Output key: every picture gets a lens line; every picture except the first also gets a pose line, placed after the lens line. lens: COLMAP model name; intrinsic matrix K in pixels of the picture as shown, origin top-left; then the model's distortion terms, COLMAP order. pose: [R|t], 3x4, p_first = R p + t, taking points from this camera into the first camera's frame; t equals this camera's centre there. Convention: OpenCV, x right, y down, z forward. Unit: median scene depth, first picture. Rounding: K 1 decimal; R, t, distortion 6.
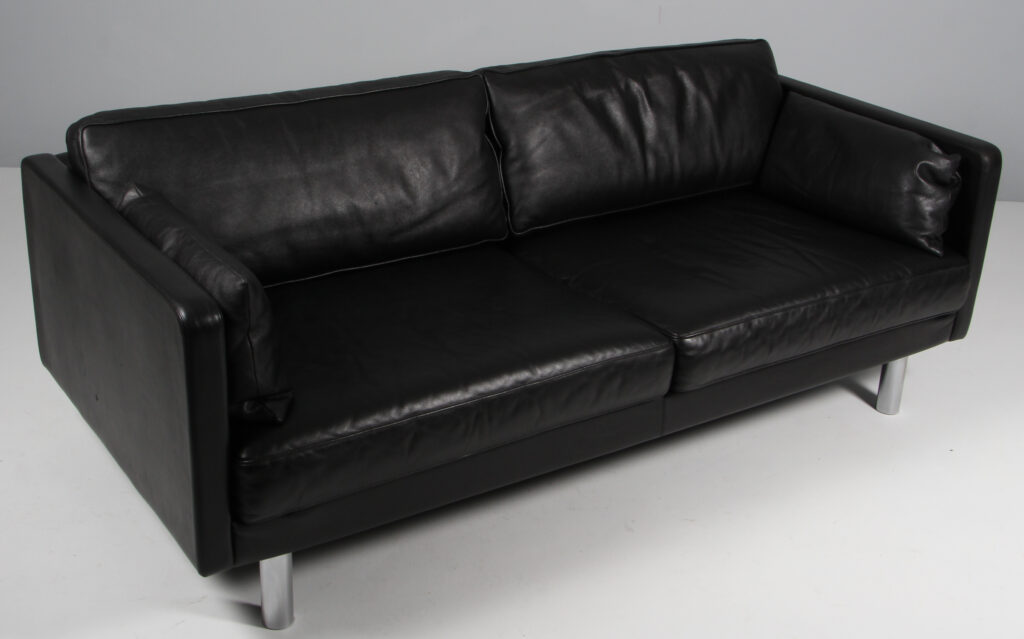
lens RADIAL K [[1353.9, 0, 509.8], [0, 1353.9, 240.6], [0, 0, 1]] dist [-0.039593, -0.023632]
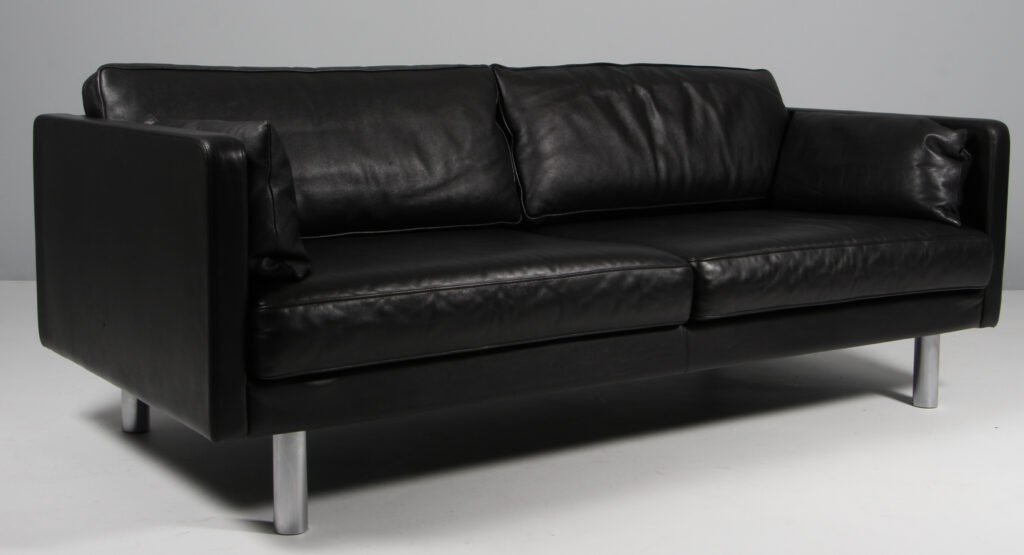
lens RADIAL K [[1477.0, 0, 512.0], [0, 1477.0, 277.5], [0, 0, 1]] dist [-0.006011, 0.011247]
pose [[0.999514, -0.031112, -0.001697, -0.008062], [0.029476, 0.961802, -0.272155, 0.335618], [0.010100, 0.271973, 0.962252, -0.038176]]
